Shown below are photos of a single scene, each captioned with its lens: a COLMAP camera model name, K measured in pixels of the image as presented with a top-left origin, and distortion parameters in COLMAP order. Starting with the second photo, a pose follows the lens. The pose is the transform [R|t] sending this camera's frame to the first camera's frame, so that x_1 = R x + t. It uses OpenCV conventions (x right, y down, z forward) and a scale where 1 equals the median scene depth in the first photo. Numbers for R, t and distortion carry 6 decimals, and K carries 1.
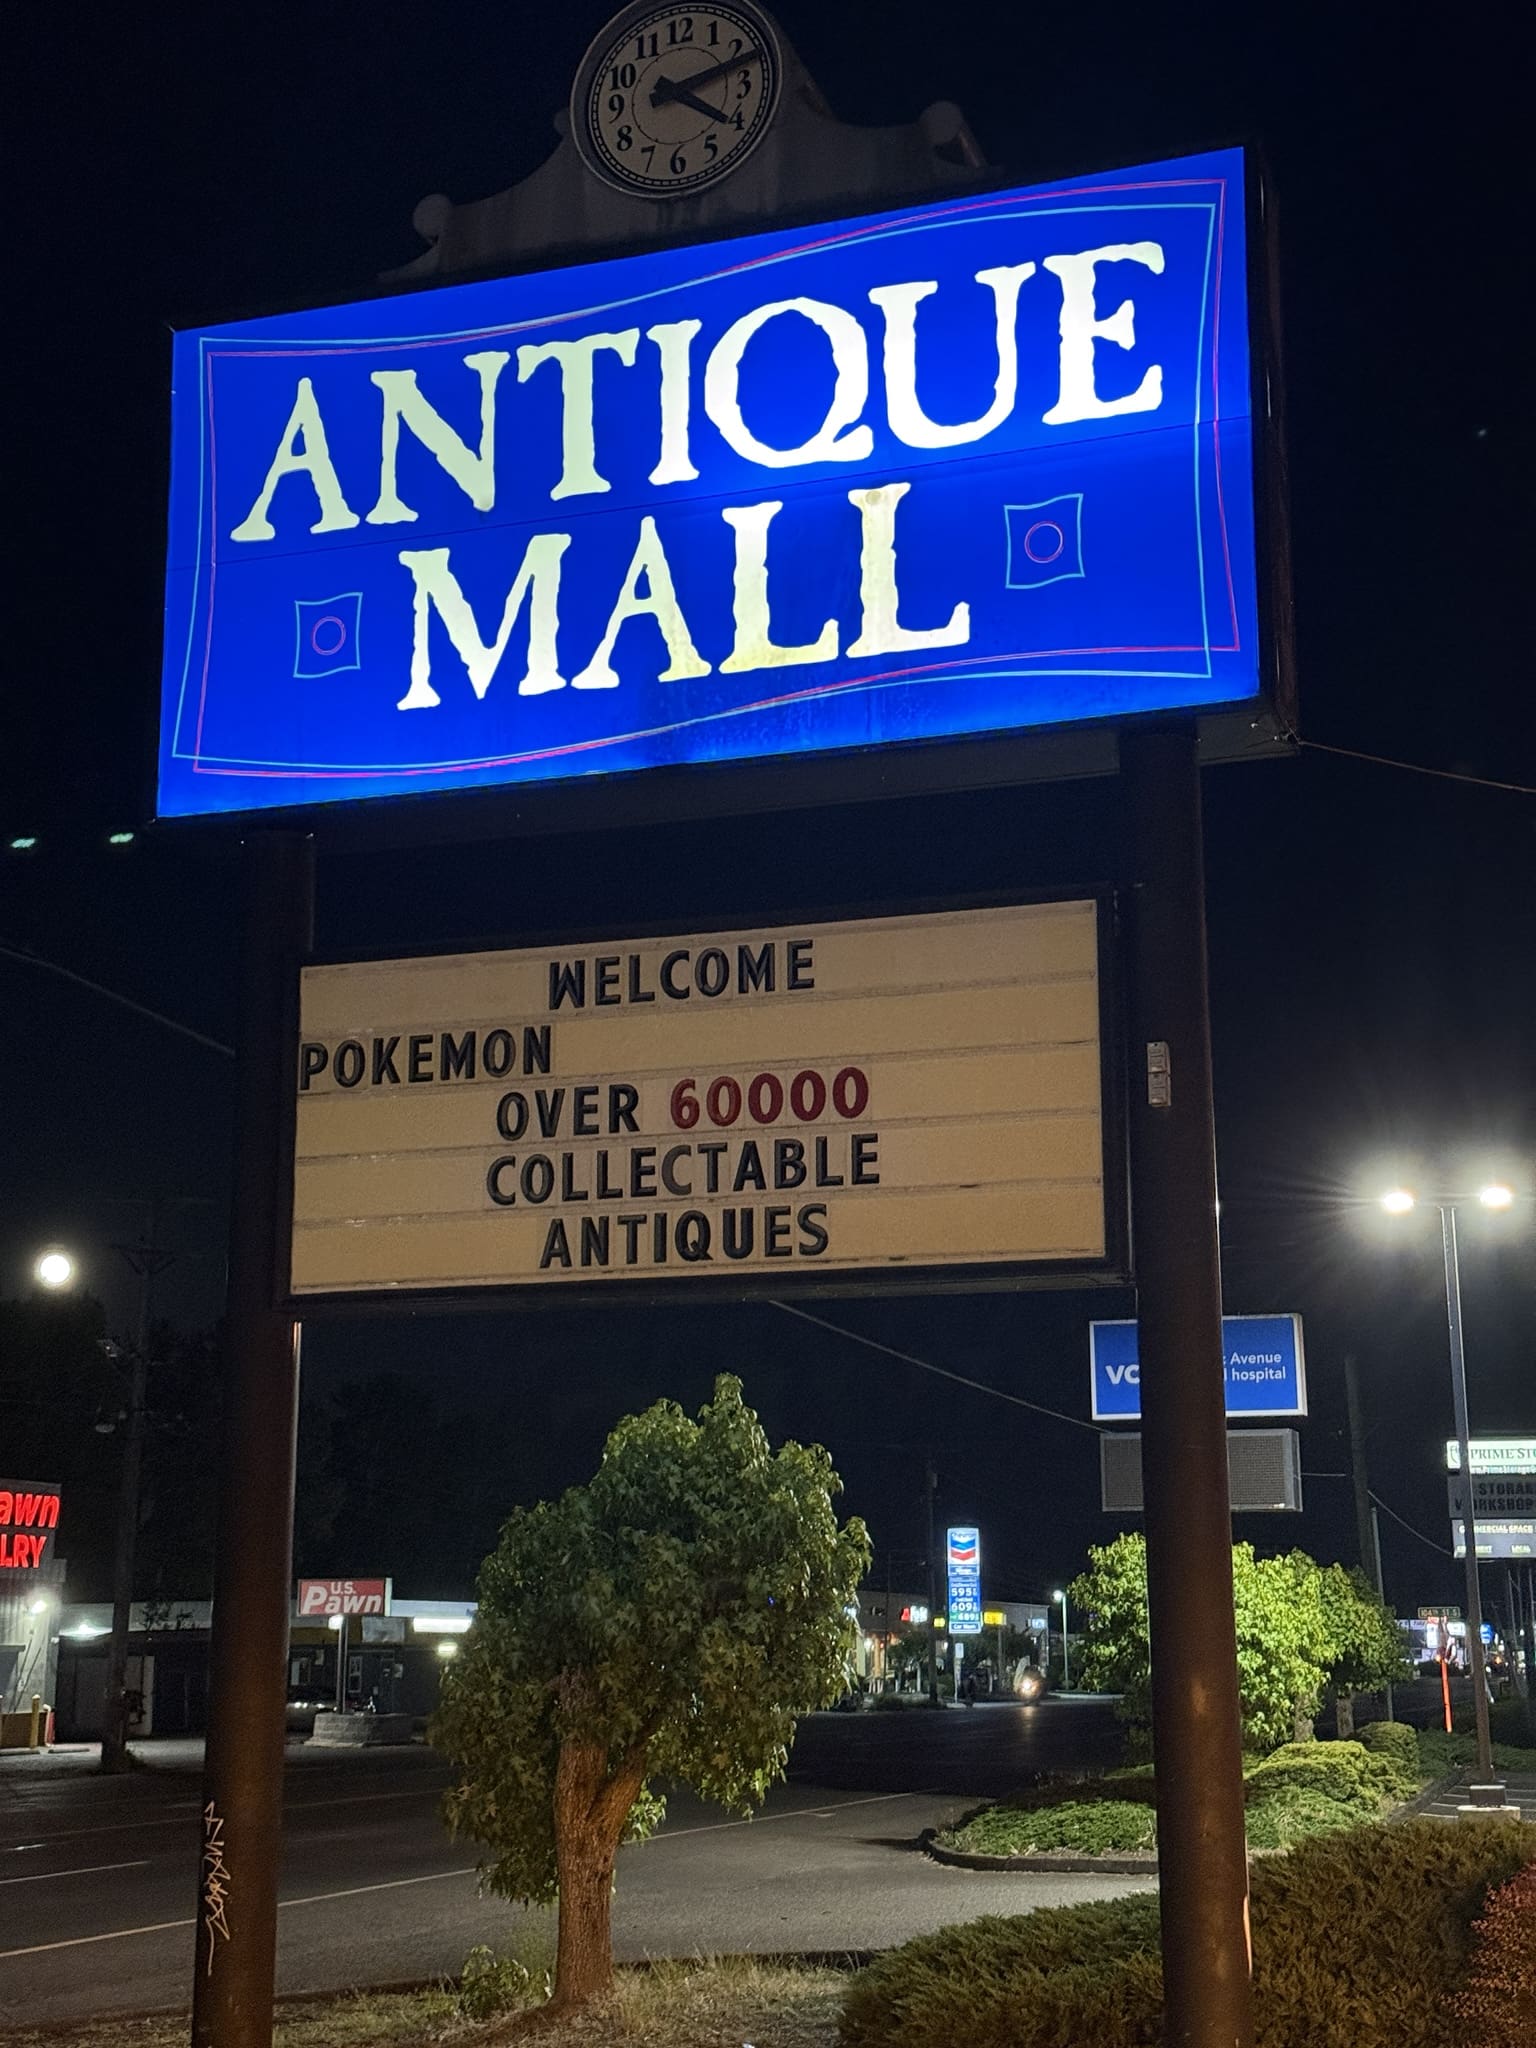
lens RADIAL K [[2689.4, 0, 757.7], [0, 2689.4, 1062.9], [0, 0, 1]] dist [0.106812, -0.185533]
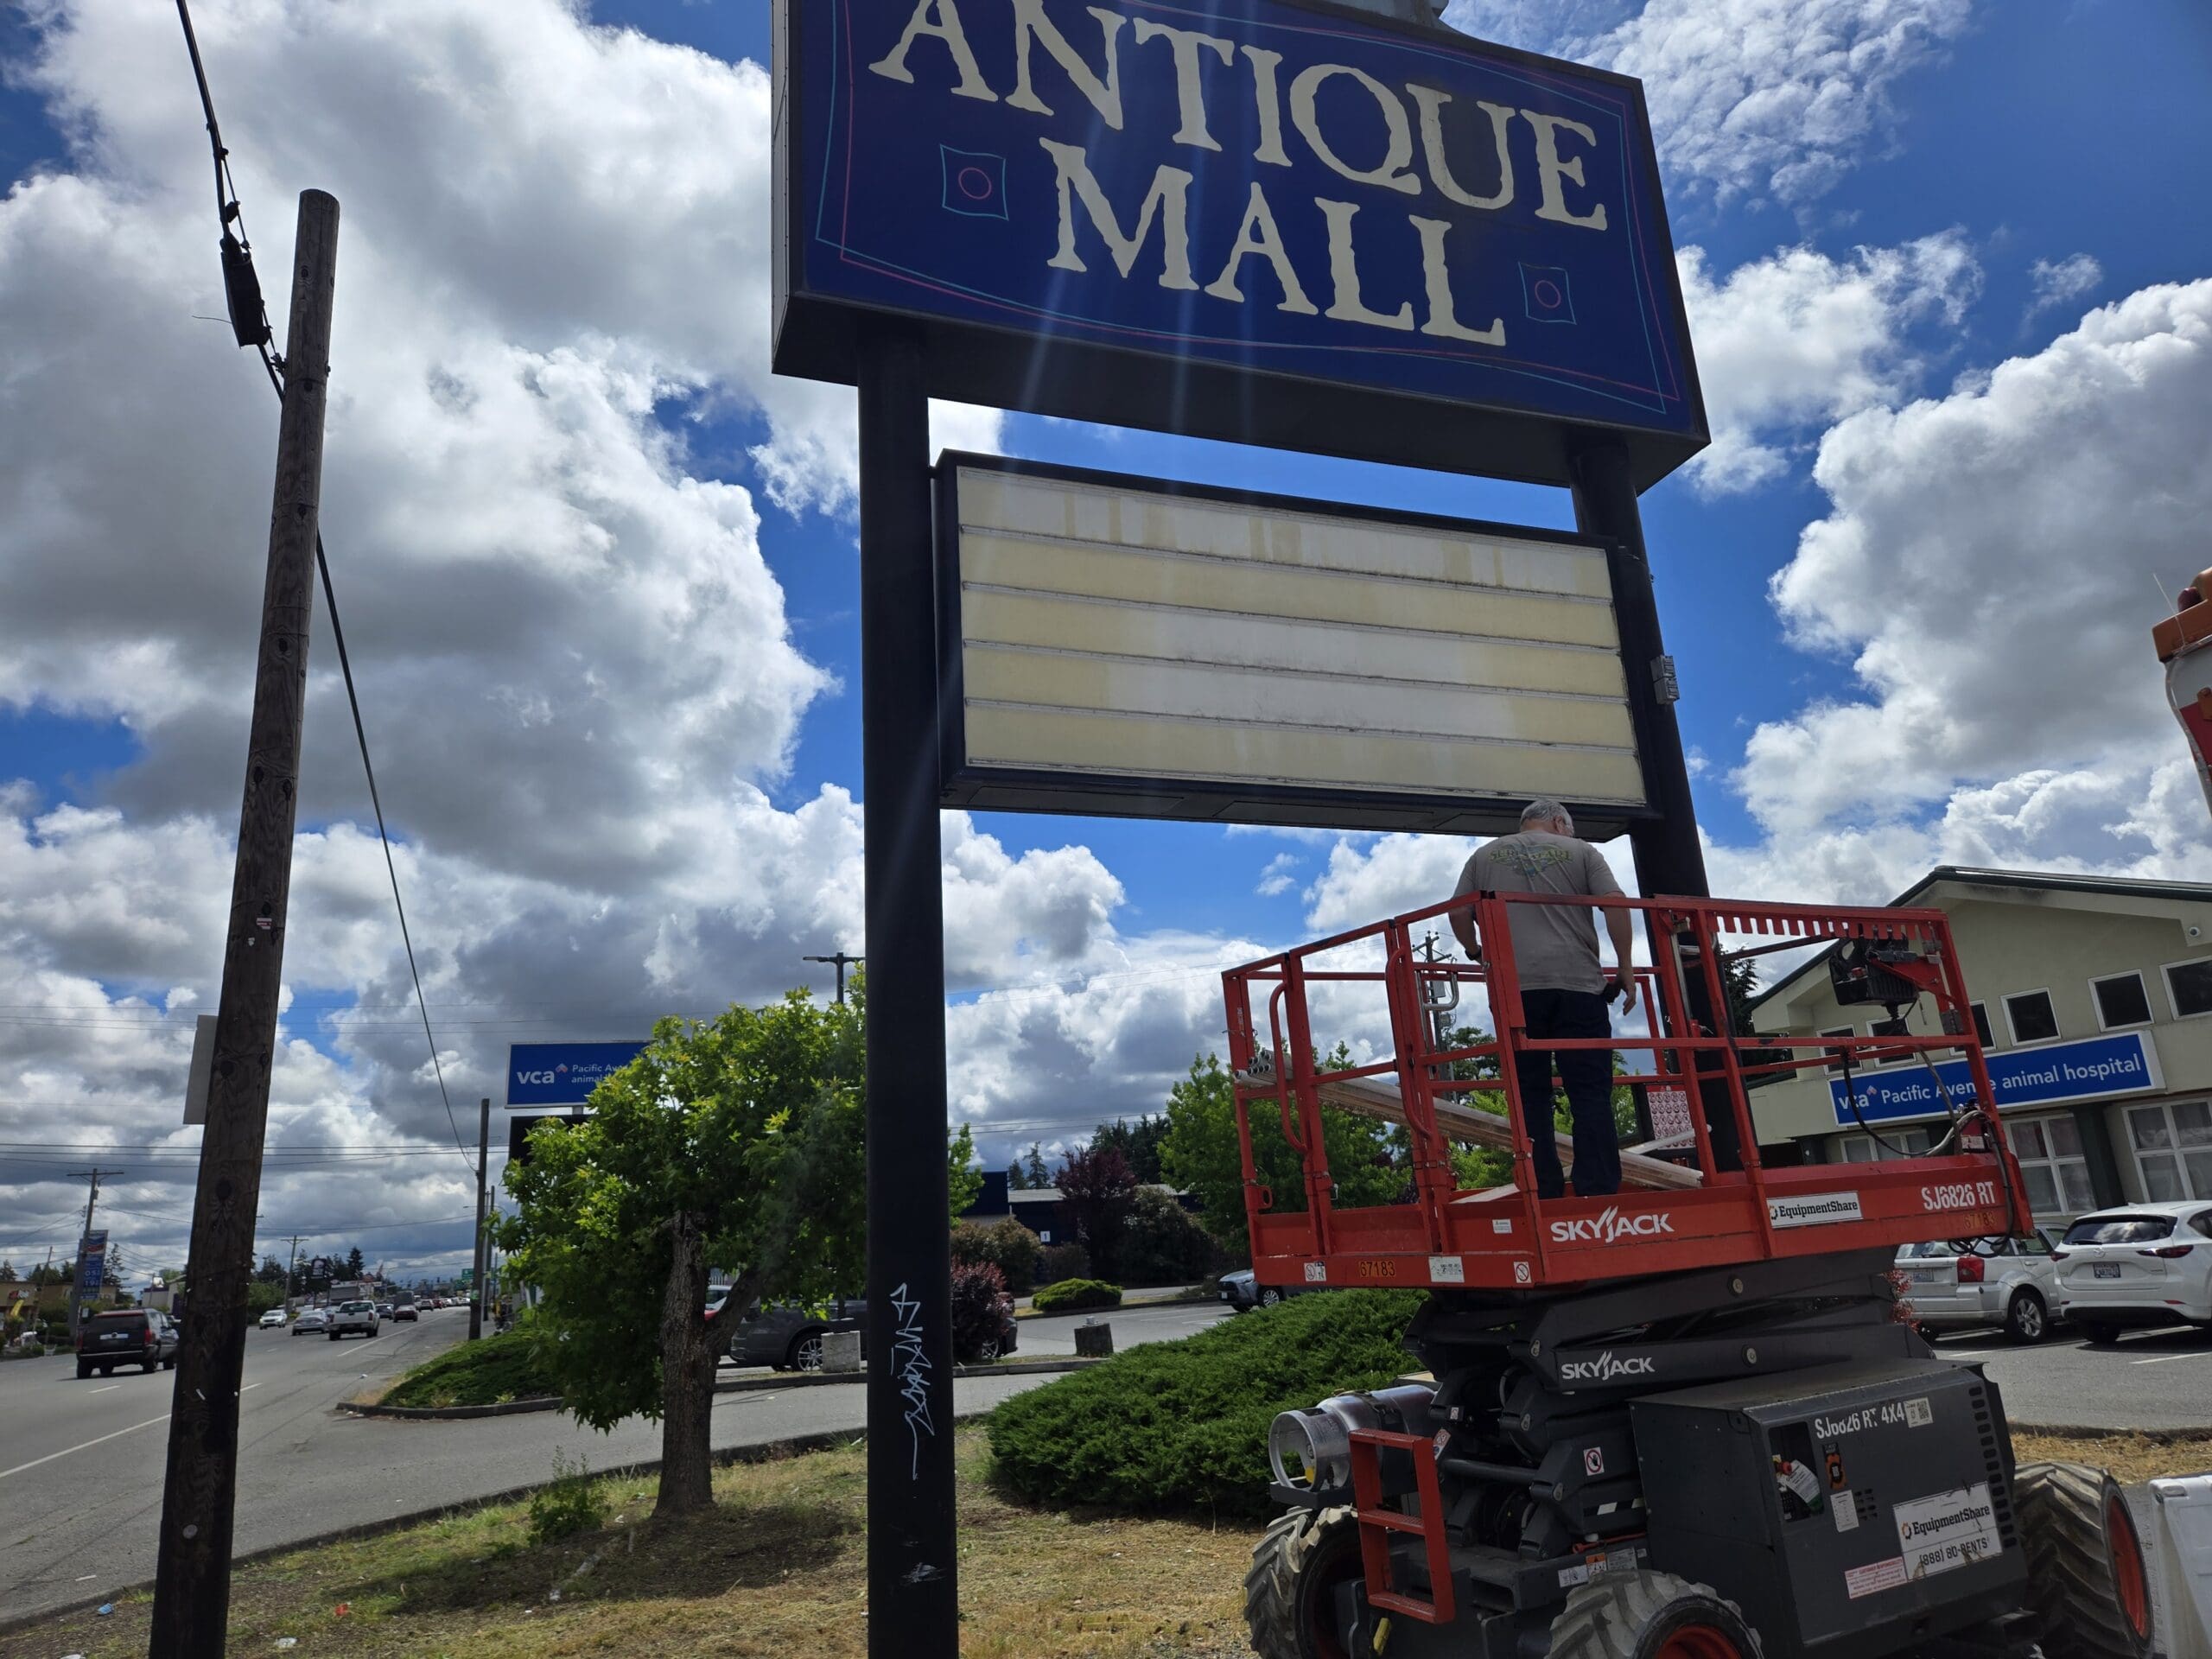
lens RADIAL K [[1480.6, 0, 1098.1], [0, 1480.6, 809.3], [0, 0, 1]] dist [0.084312, -0.080852]
pose [[0.778360, 0.141261, 0.611719, -0.467049], [-0.074892, 0.988292, -0.132928, 0.170795], [-0.623335, 0.057653, 0.779827, 0.533502]]
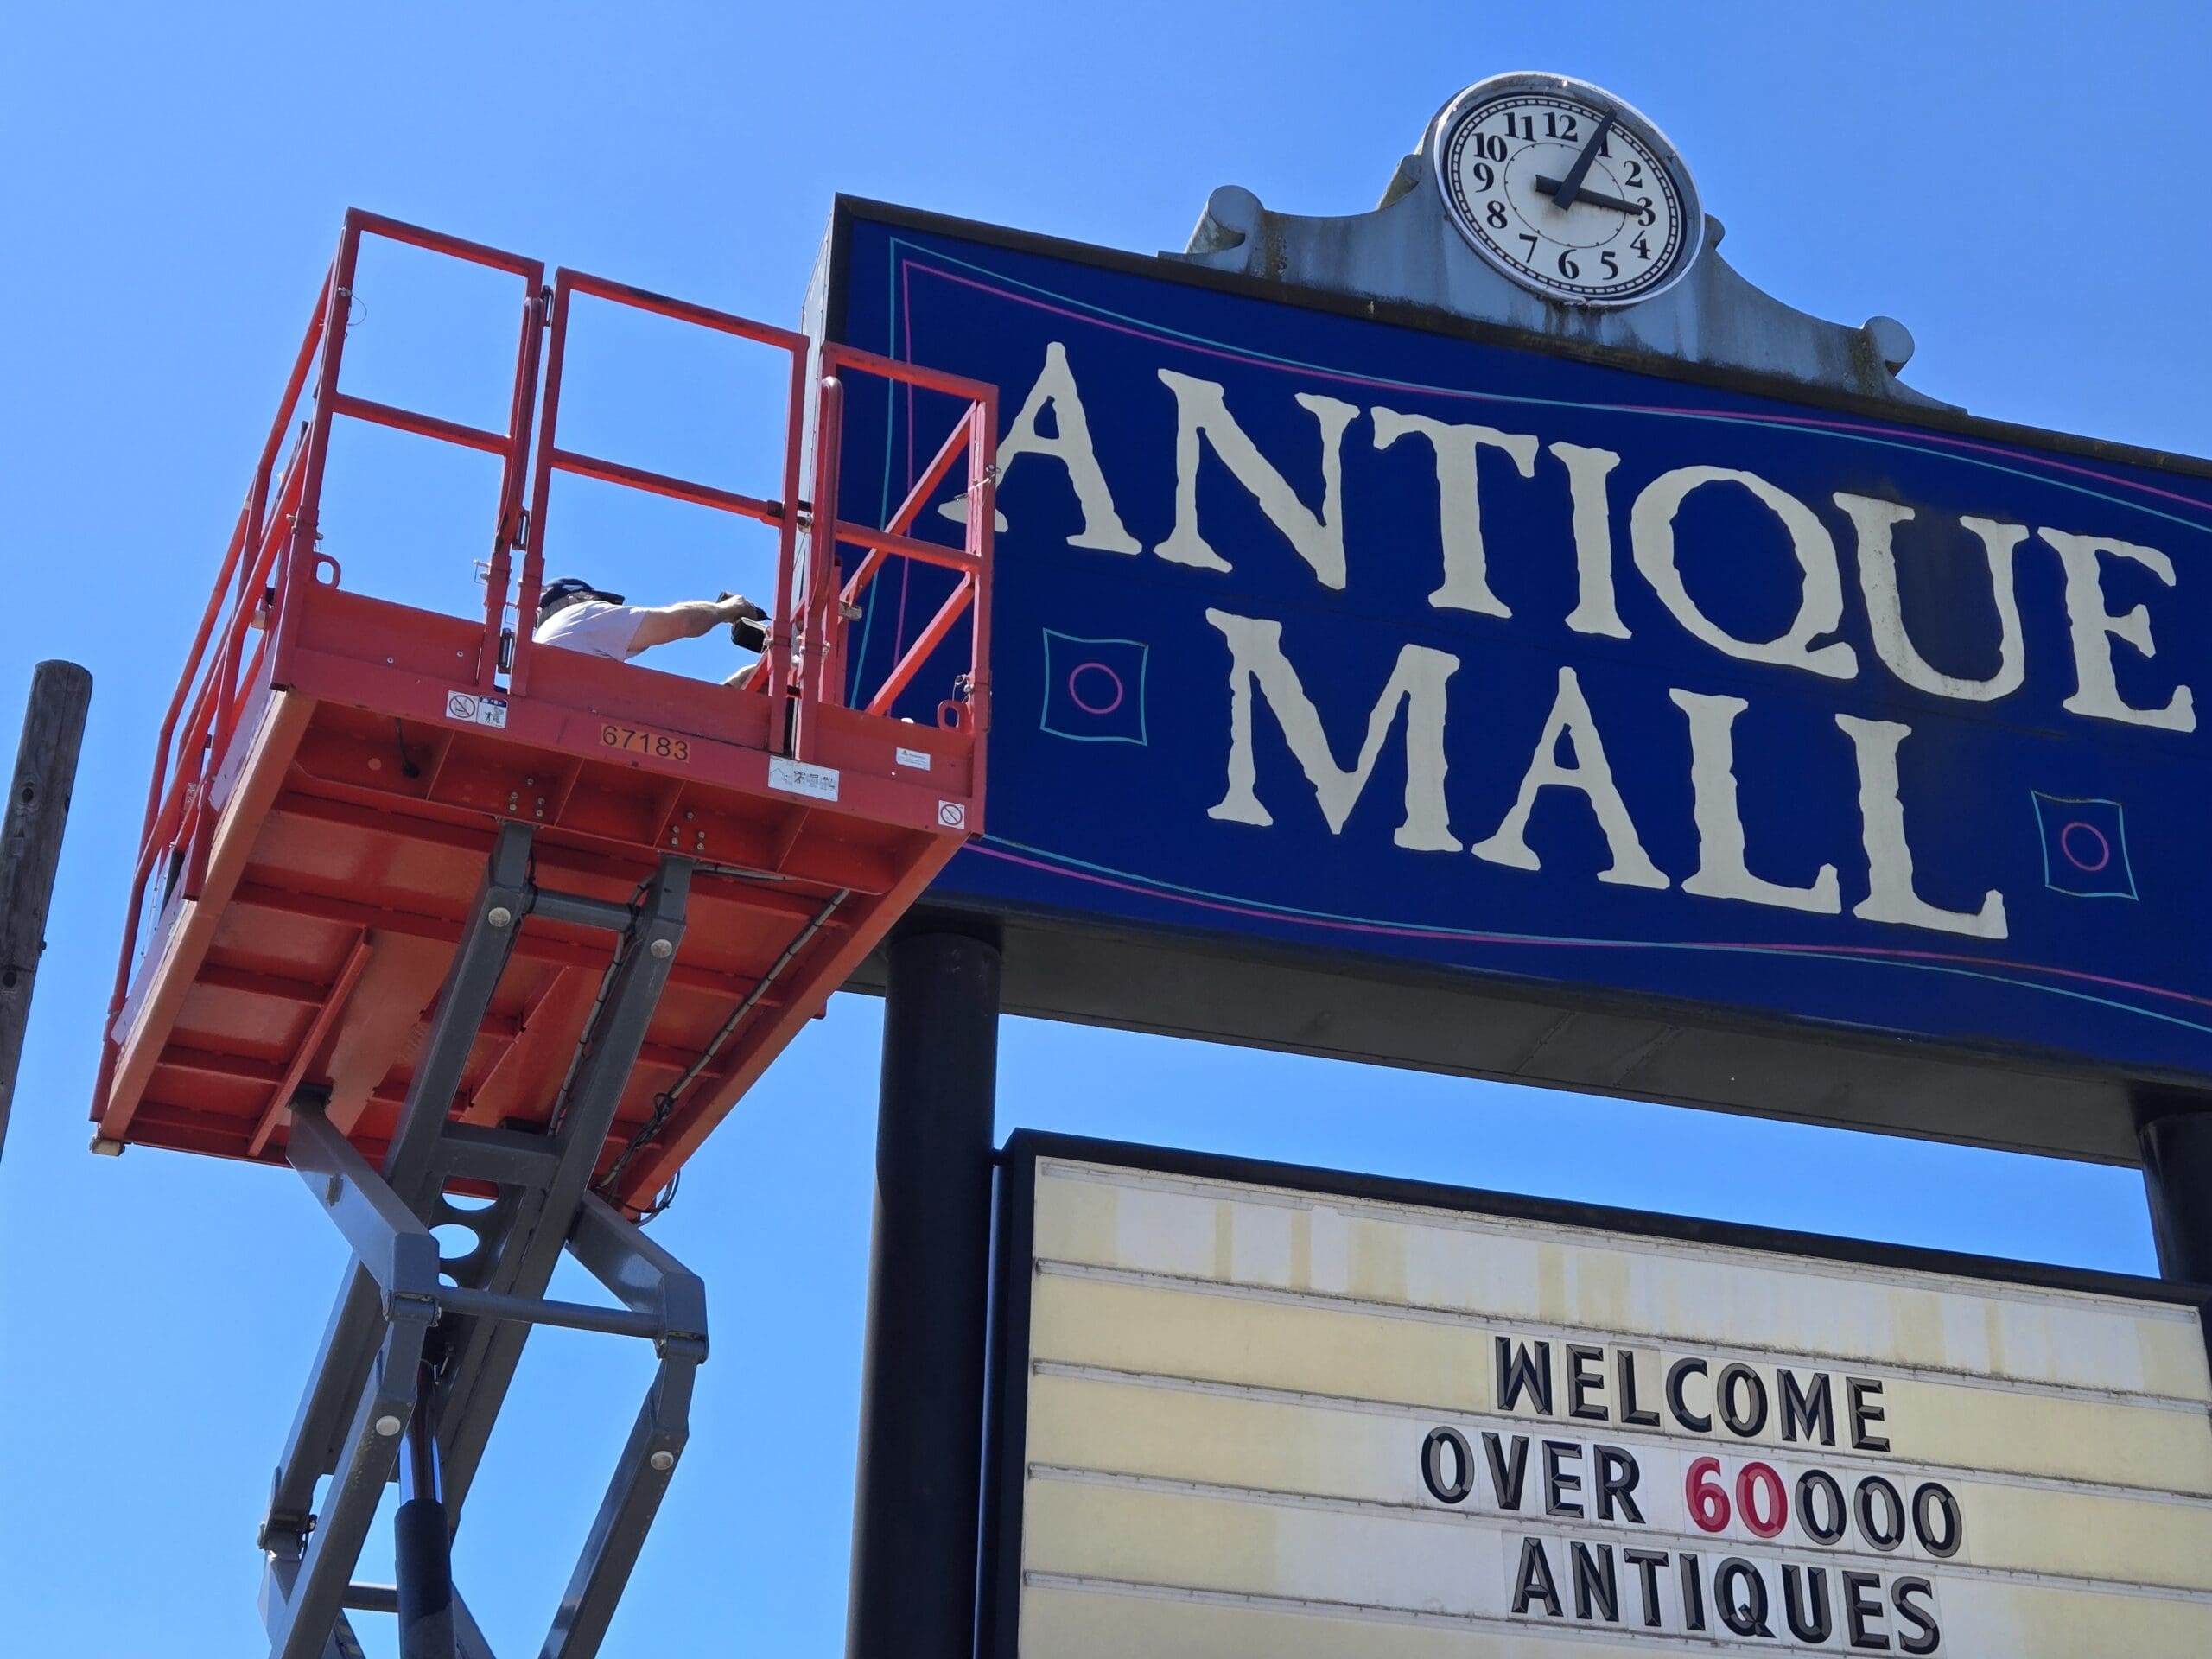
lens RADIAL K [[3069.2, 0, 1124.1], [0, 3069.2, 797.7], [0, 0, 1]] dist [0.095666, -0.153286]
pose [[0.819395, 0.294213, 0.491966, -0.535315], [-0.132412, 0.932172, -0.336932, 0.125902], [-0.557726, 0.210938, 0.802774, 0.406640]]
